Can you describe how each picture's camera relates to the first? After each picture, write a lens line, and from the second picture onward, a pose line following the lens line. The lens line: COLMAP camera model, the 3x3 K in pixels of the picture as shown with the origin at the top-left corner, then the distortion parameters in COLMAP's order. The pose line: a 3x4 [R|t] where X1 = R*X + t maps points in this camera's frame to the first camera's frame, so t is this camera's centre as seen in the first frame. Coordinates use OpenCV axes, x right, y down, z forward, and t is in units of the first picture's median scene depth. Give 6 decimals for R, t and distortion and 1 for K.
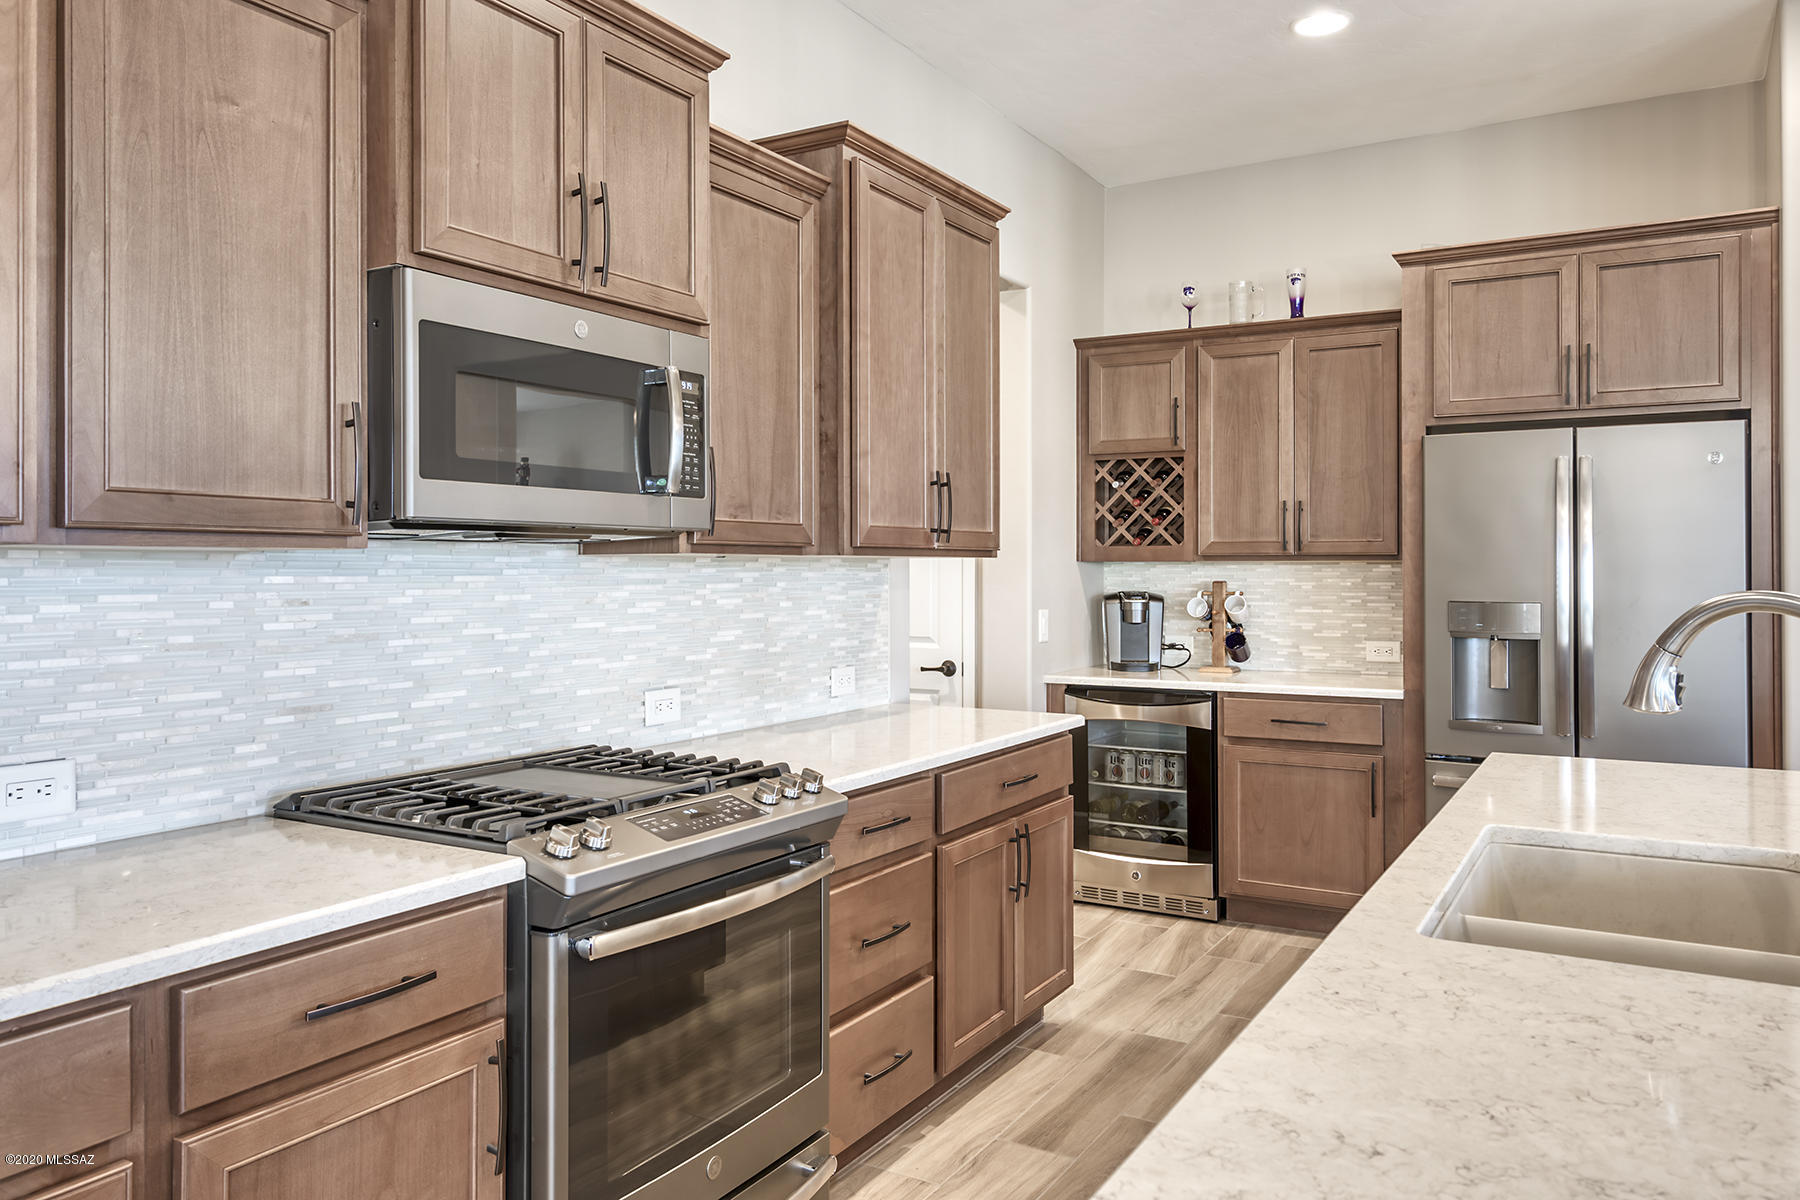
lens RADIAL K [[1284.4, 0, 897.6], [0, 1284.4, 573.2], [0, 0, 1]] dist [0.003151, -0.000132]
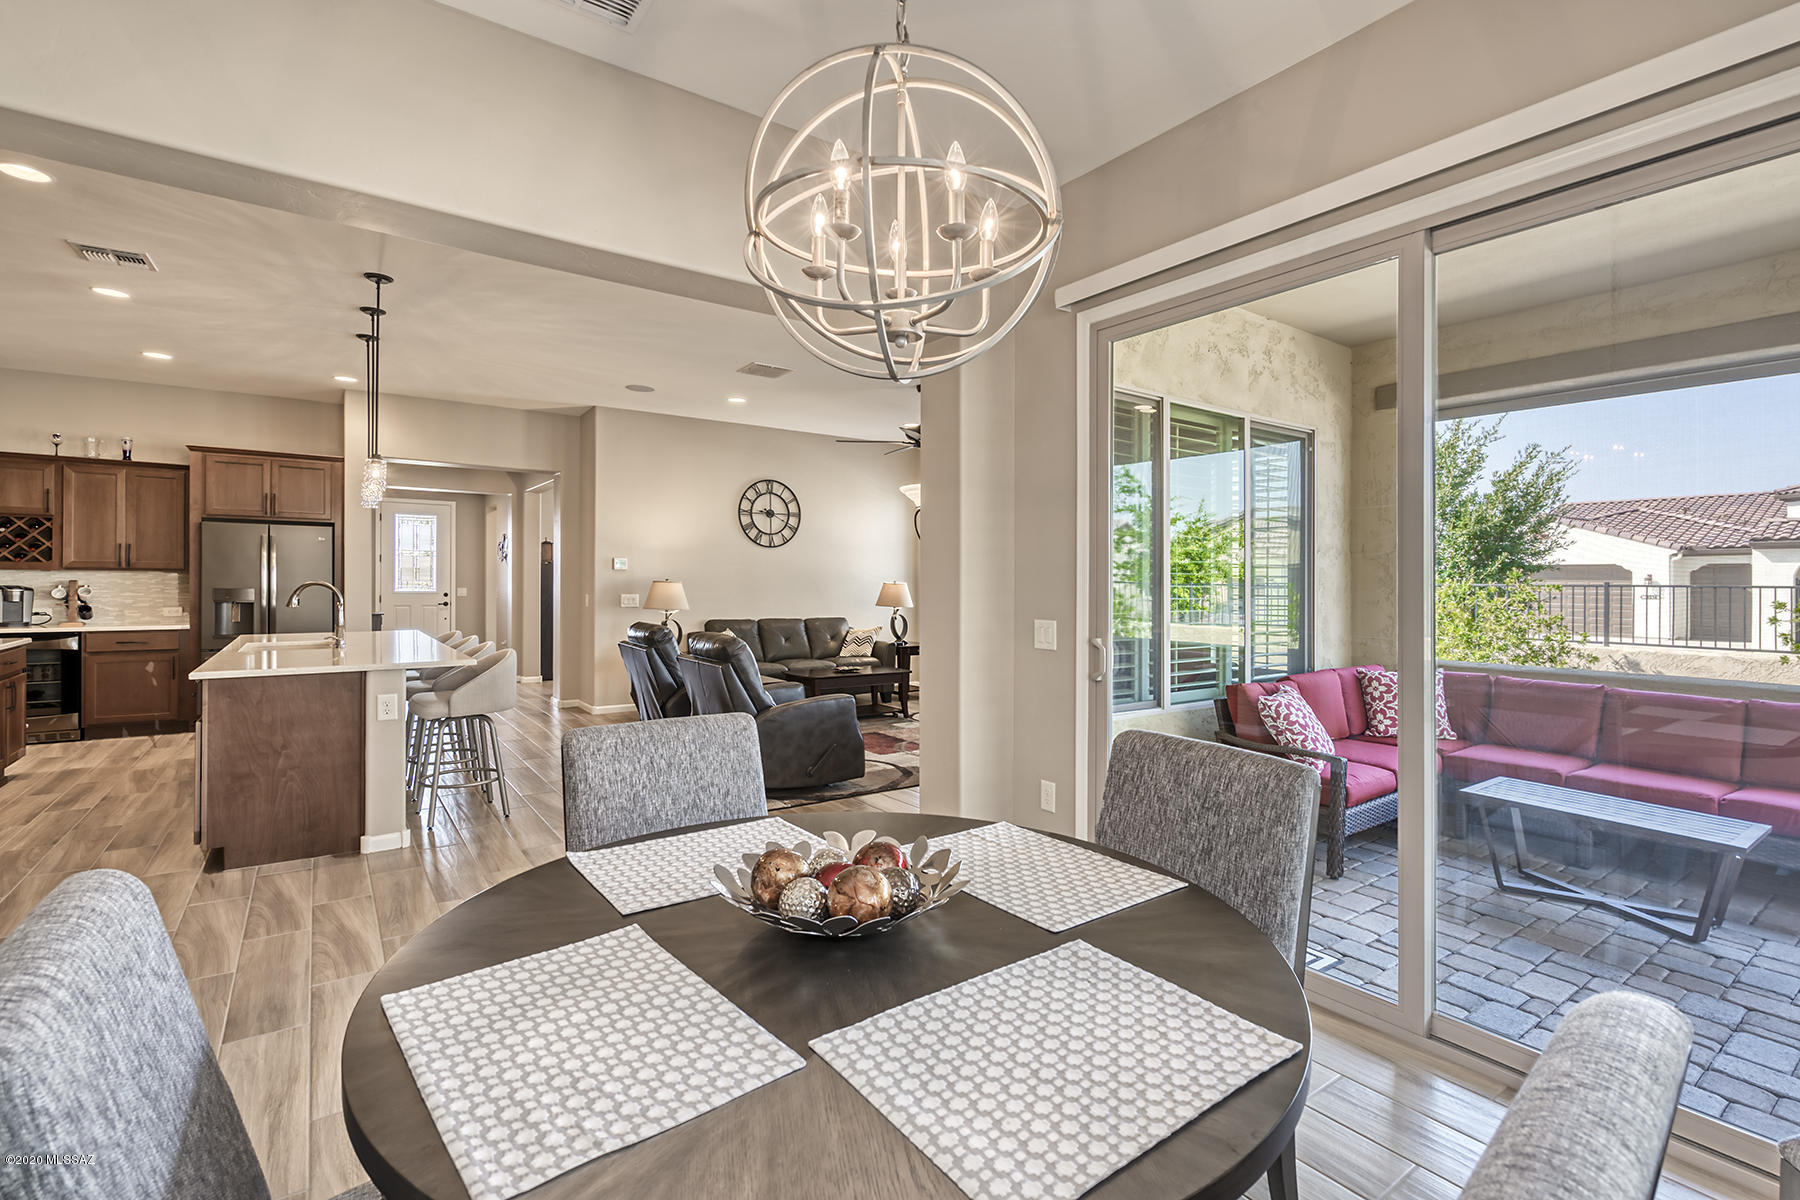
lens RADIAL K [[817.1, 0, 891.5], [0, 817.1, 580.5], [0, 0, 1]] dist [-0.000178, -0.000175]
pose [[0.411654, 0.006045, 0.911320, -0.520717], [-0.005994, 0.999974, -0.003925, 0.005099], [-0.911321, -0.003847, 0.411679, -0.939614]]
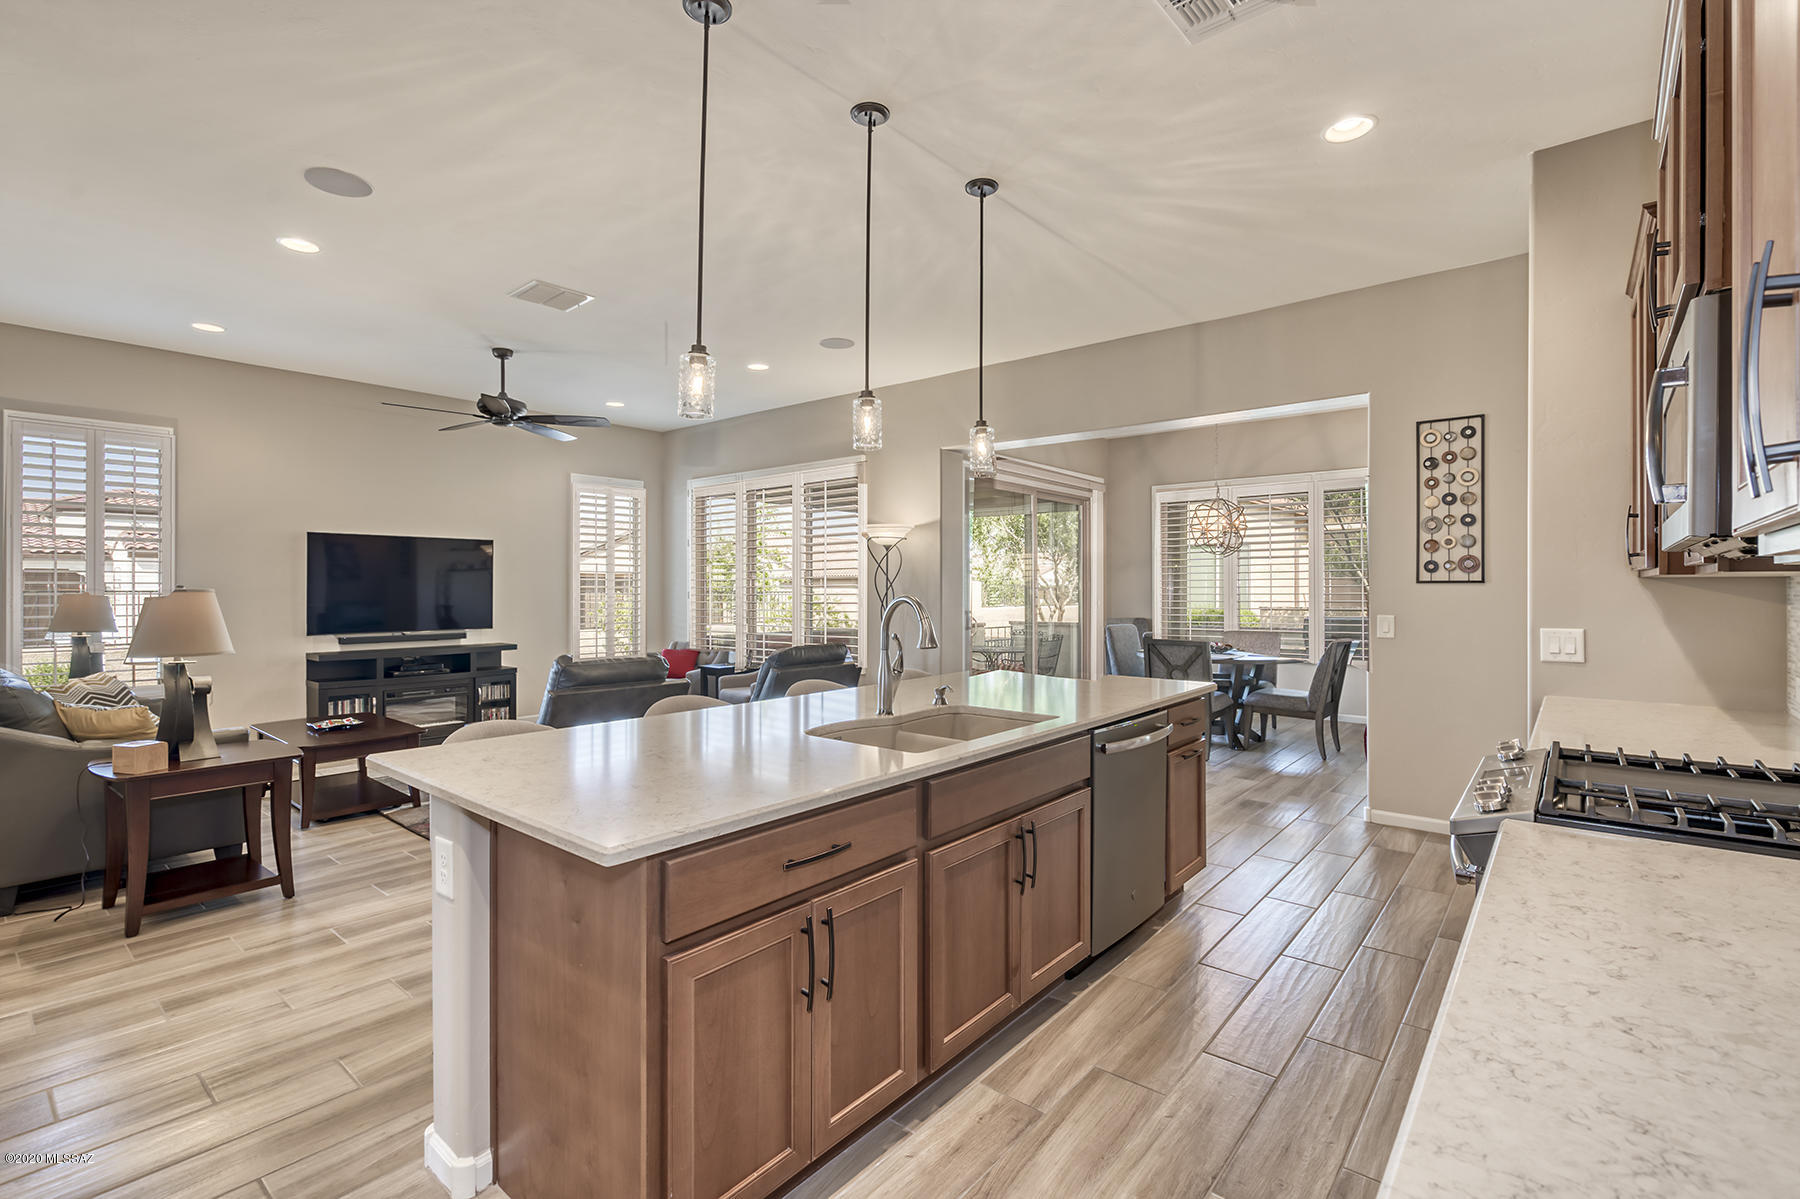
lens RADIAL K [[814.5, 0, 898.1], [0, 814.5, 587.1], [0, 0, 1]] dist [-0.000100, 0.000389]
pose [[-0.987110, 0.000074, 0.160044, 0.180265], [0.000717, 0.999992, 0.003959, -0.004052], [-0.160042, 0.004023, -0.987102, 1.069396]]
